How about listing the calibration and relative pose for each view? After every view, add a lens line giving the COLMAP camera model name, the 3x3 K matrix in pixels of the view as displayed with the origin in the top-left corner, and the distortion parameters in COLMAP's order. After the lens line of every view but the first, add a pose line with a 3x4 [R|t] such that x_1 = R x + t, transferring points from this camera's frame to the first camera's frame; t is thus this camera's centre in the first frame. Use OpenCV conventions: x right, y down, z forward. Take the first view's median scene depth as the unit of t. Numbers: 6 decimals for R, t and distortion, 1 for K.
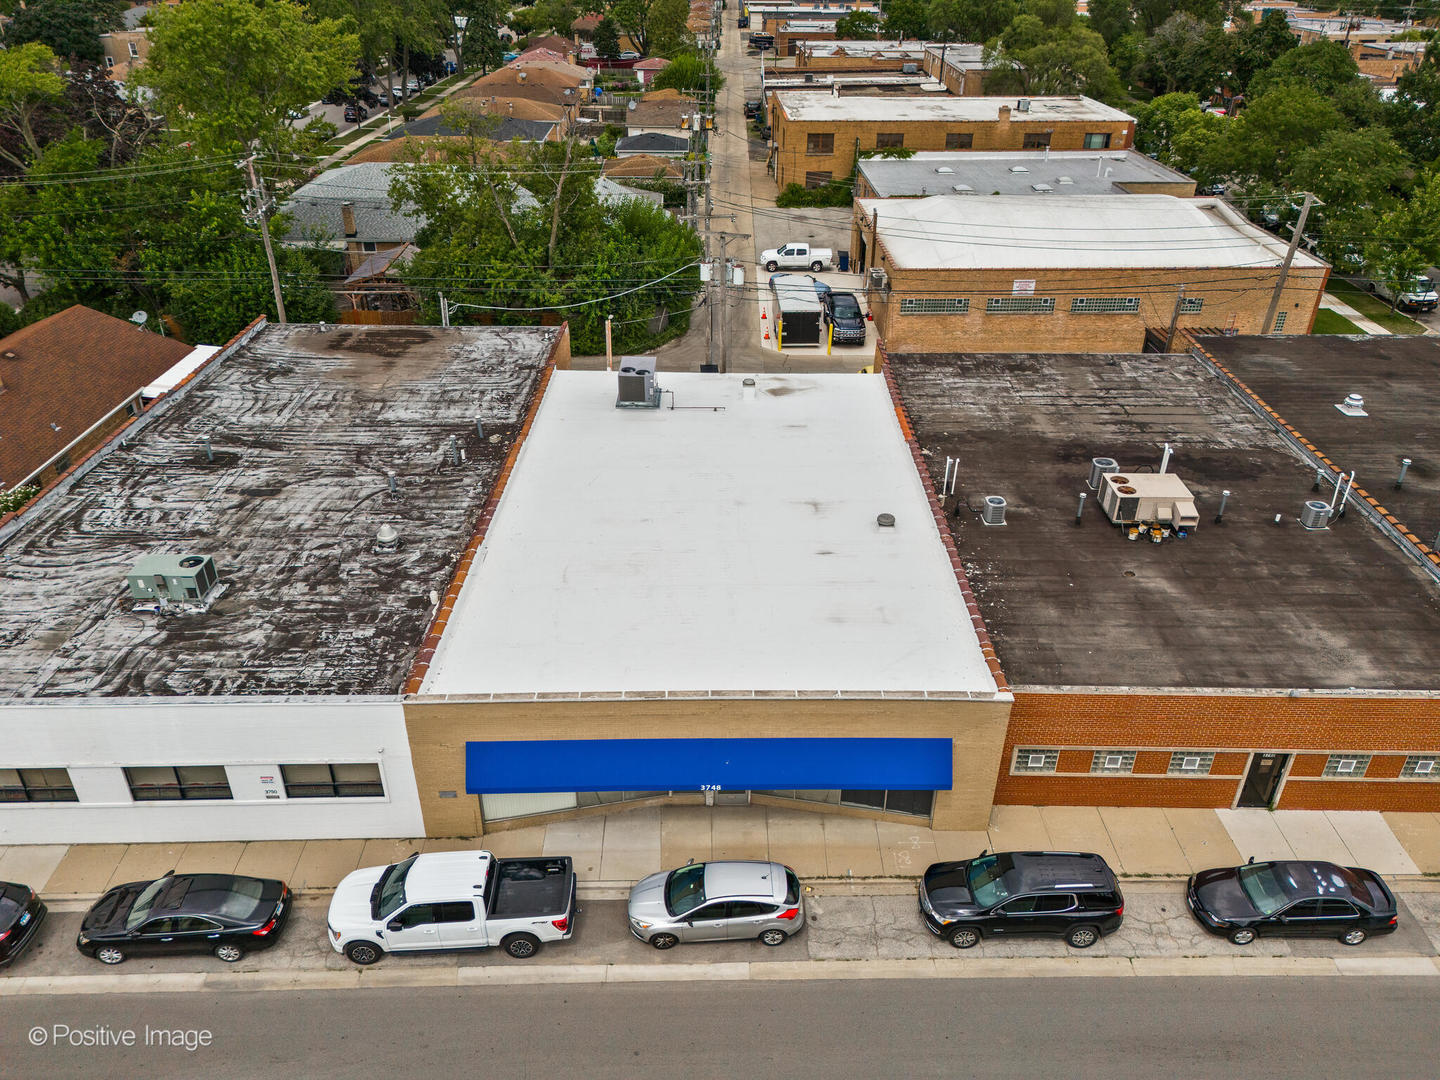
lens RADIAL K [[1068.4, 0, 723.6], [0, 1068.4, 534.6], [0, 0, 1]] dist [0.066194, -0.067838]
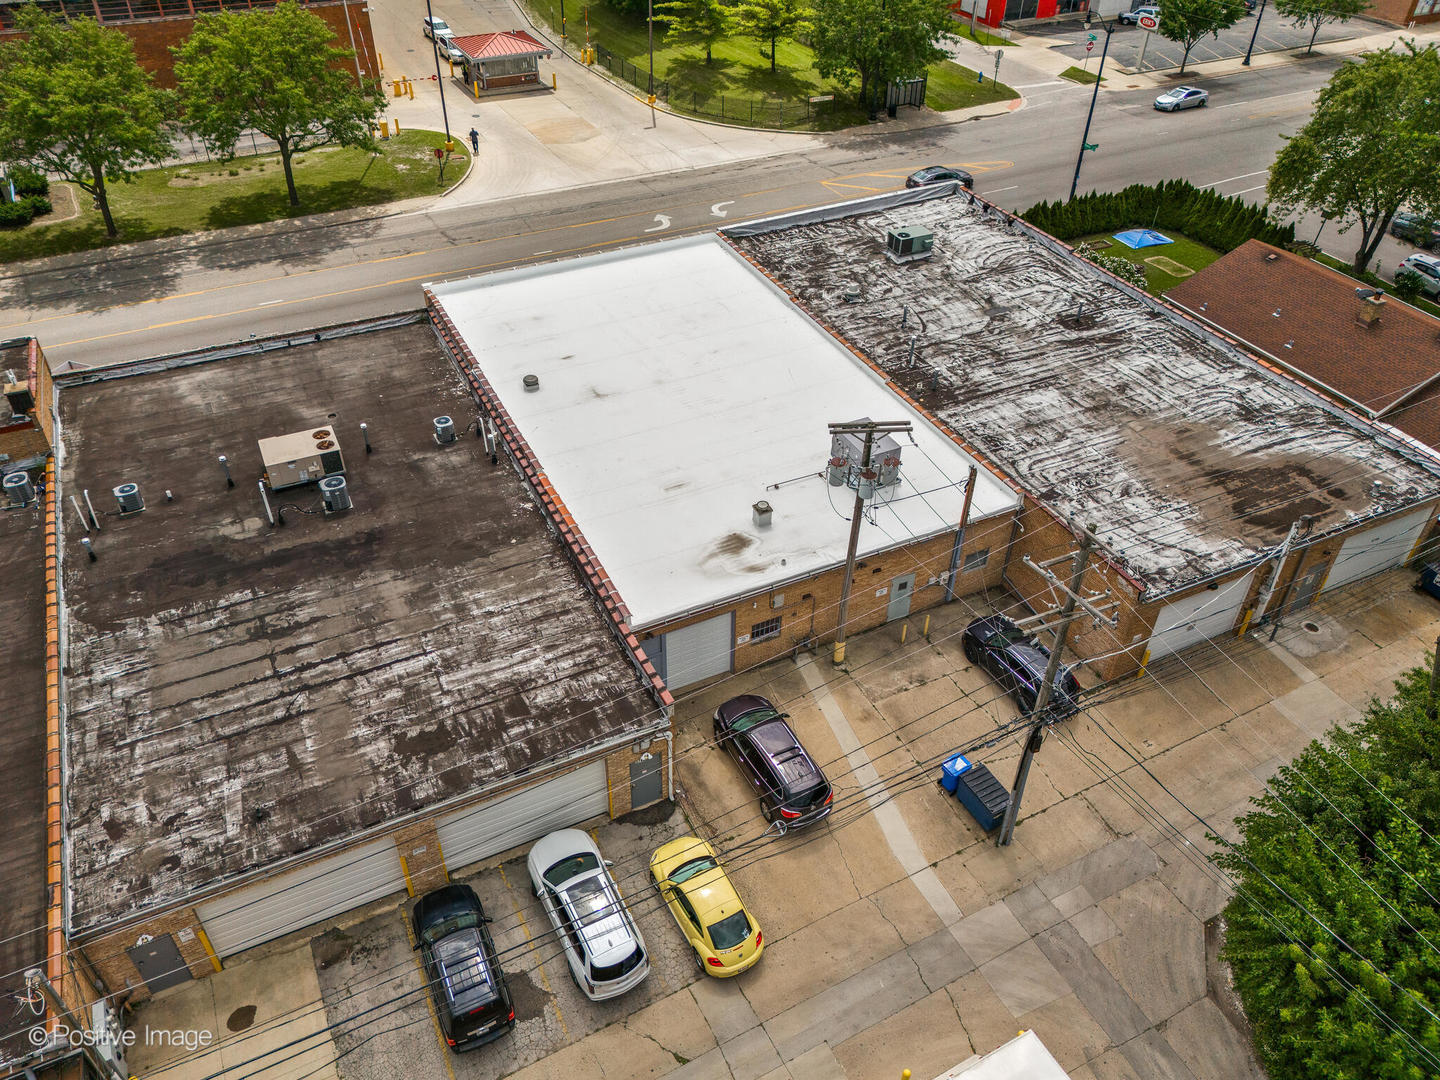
lens RADIAL K [[1068.4, 0, 727.9], [0, 1068.4, 536.8], [0, 0, 1]] dist [0.066194, -0.067838]
pose [[-0.893311, 0.260456, -0.366277, 0.537086], [-0.242541, 0.406739, 0.880760, -1.291046], [0.378379, 0.875629, -0.300173, 1.941553]]
